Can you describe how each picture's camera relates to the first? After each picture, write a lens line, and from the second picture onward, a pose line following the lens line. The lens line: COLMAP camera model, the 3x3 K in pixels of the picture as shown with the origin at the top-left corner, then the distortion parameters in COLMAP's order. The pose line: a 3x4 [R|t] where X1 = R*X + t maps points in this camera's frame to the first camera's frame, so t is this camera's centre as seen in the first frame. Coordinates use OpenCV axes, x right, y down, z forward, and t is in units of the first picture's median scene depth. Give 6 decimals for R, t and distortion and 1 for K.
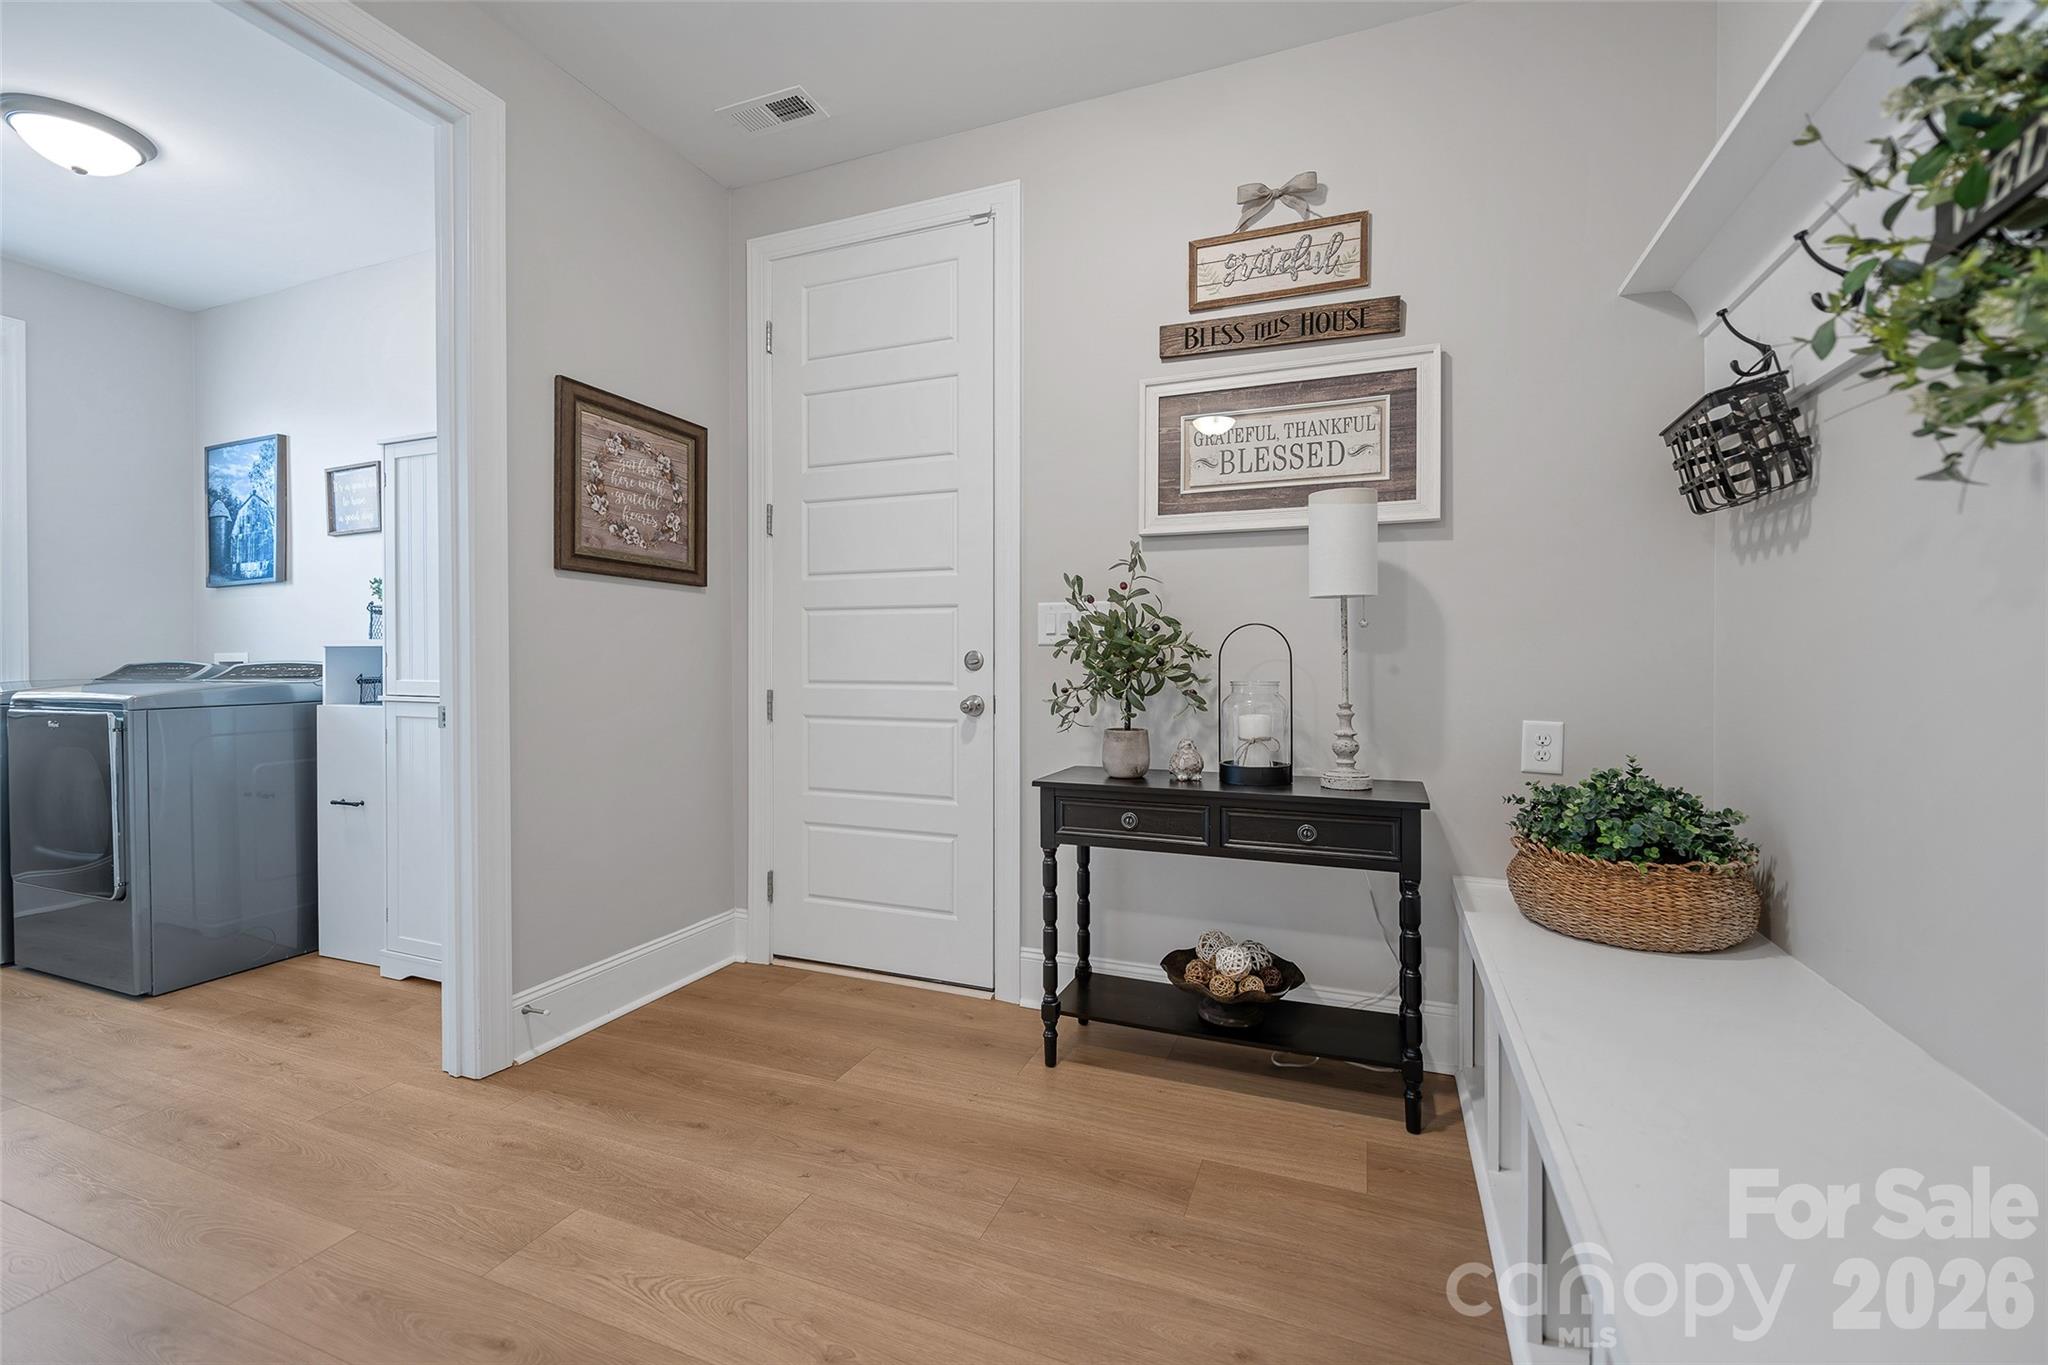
lens RADIAL K [[830.7, 0, 1058.3], [0, 830.7, 671.6], [0, 0, 1]] dist [0.002753, -0.001578]
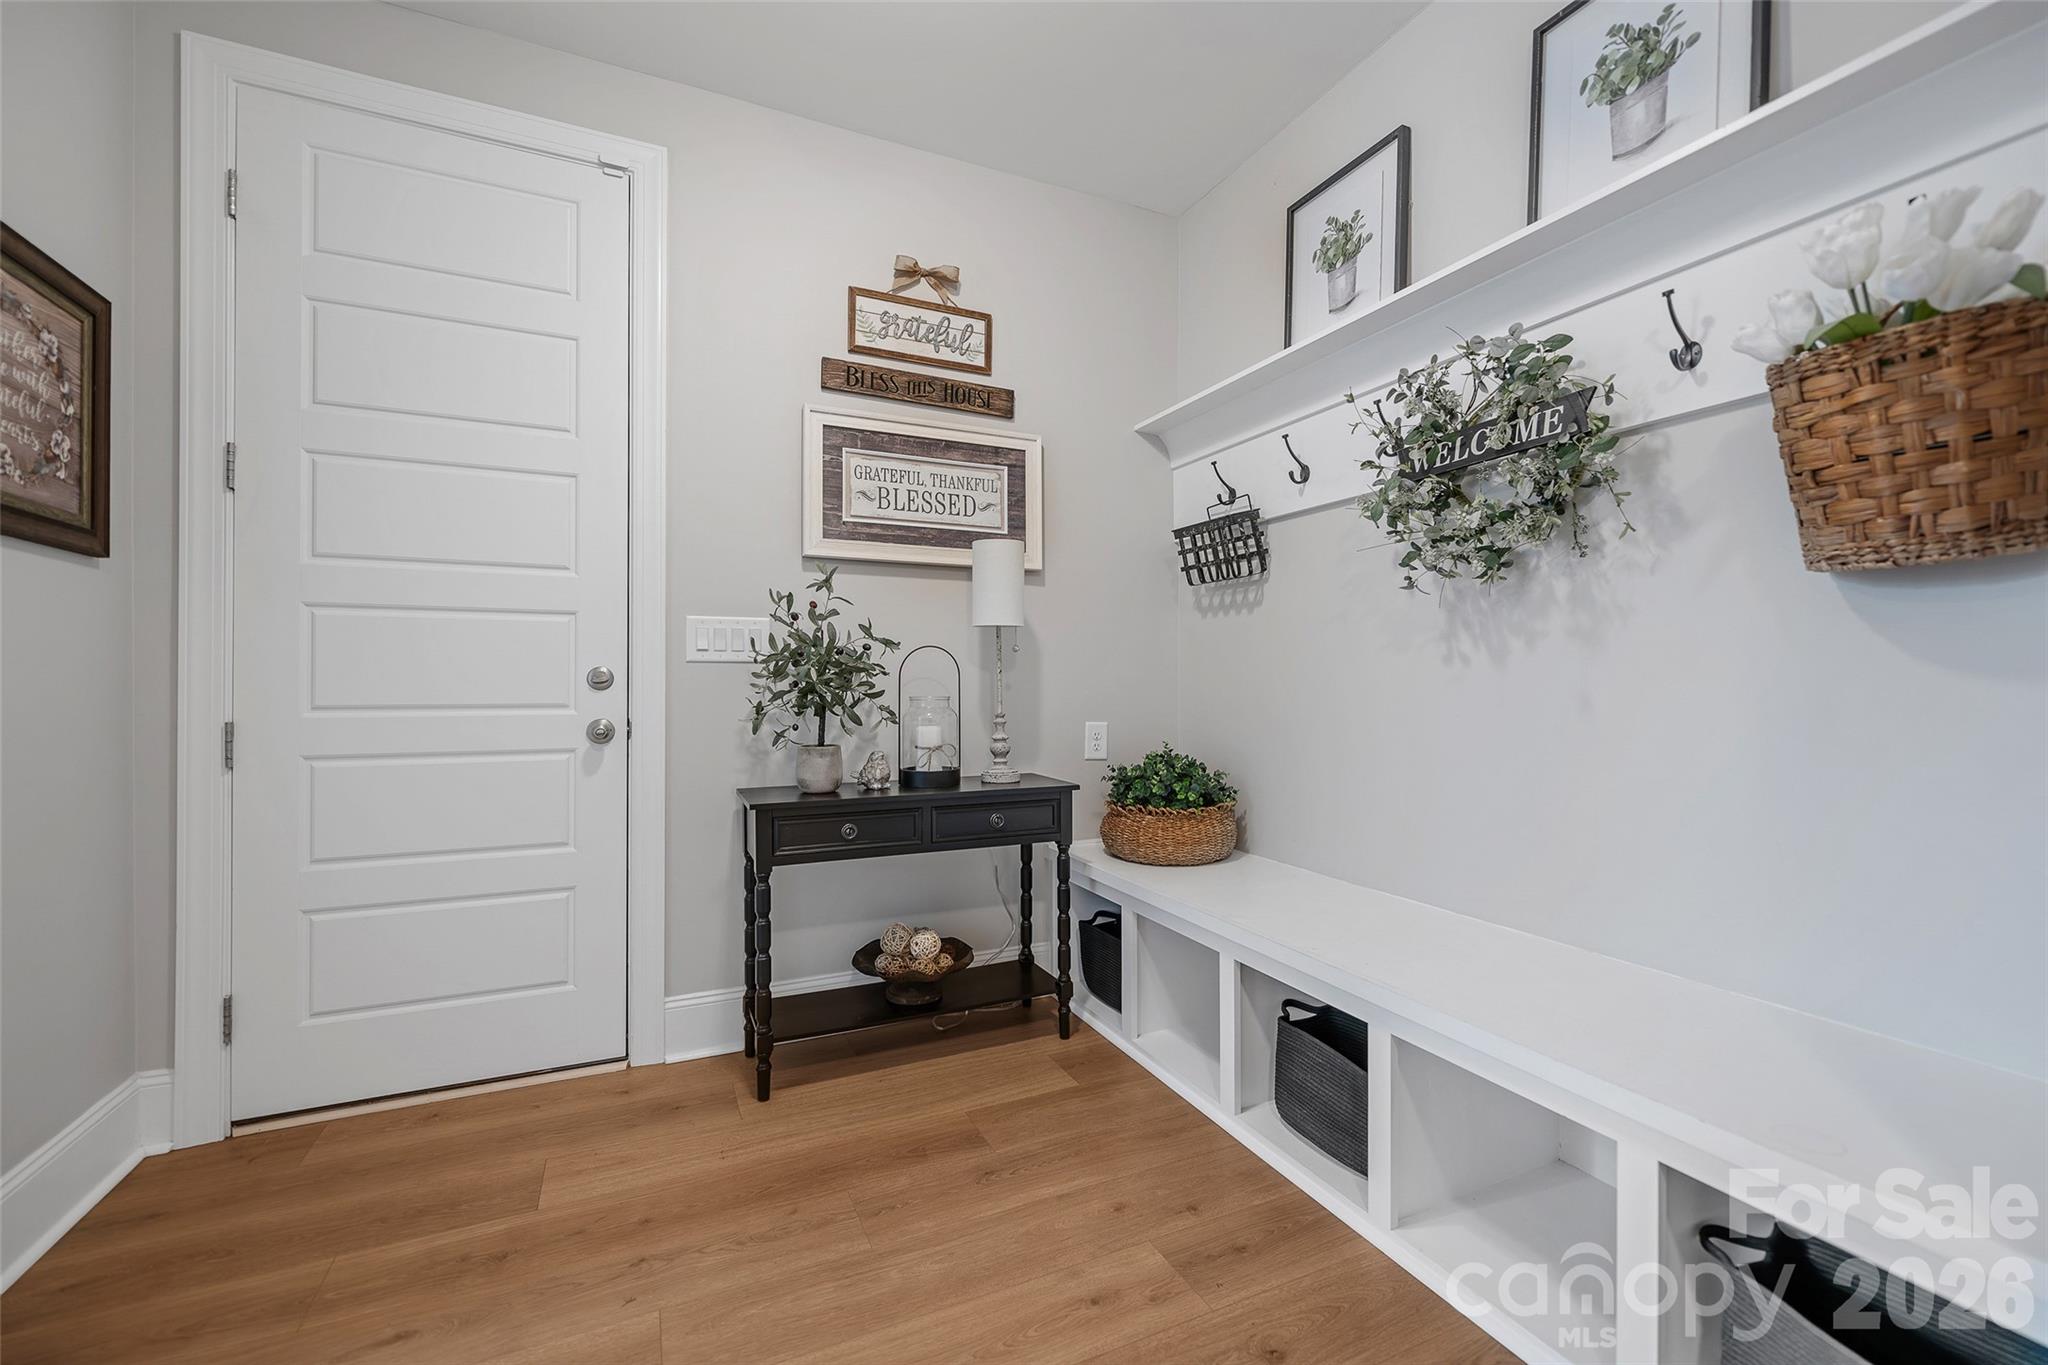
lens RADIAL K [[830.7, 0, 1019.6], [0, 830.7, 685.0], [0, 0, 1]] dist [0.002753, -0.001578]
pose [[0.703193, -0.003324, 0.710991, -0.476393], [0.010905, 0.999922, -0.006111, 0.004054], [-0.710916, 0.012051, 0.703174, 0.106999]]
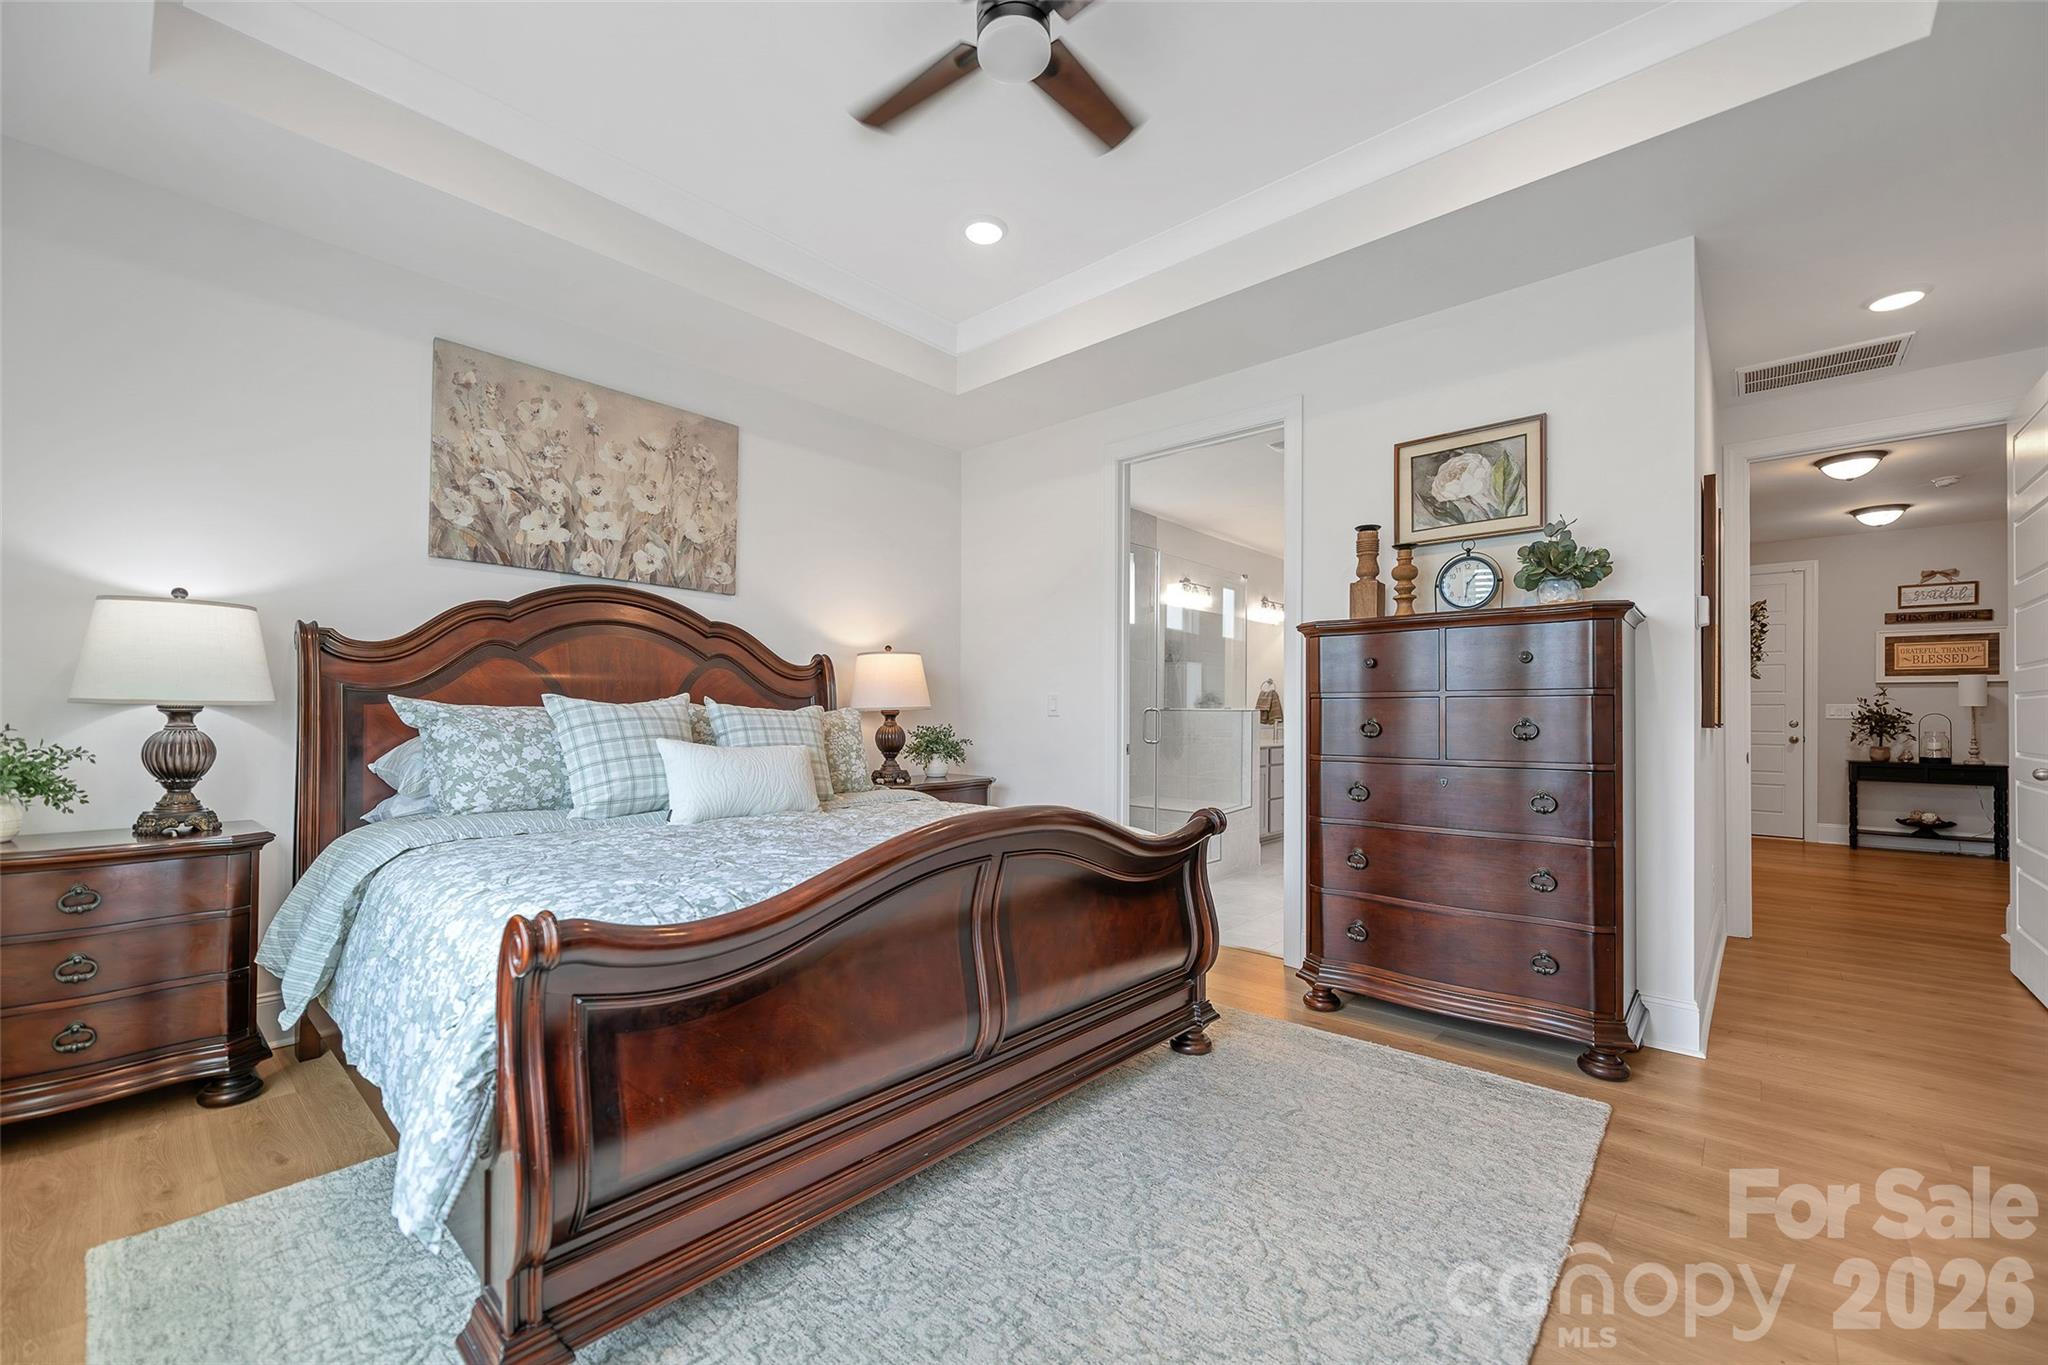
lens RADIAL K [[830.7, 0, 1063.9], [0, 830.7, 714.9], [0, 0, 1]] dist [0.002753, -0.001578]
pose [[0.946094, 0.003833, -0.323868, -1.853458], [-0.009393, 0.999834, -0.015608, 0.029331], [0.323755, 0.017809, 0.945973, -3.039627]]
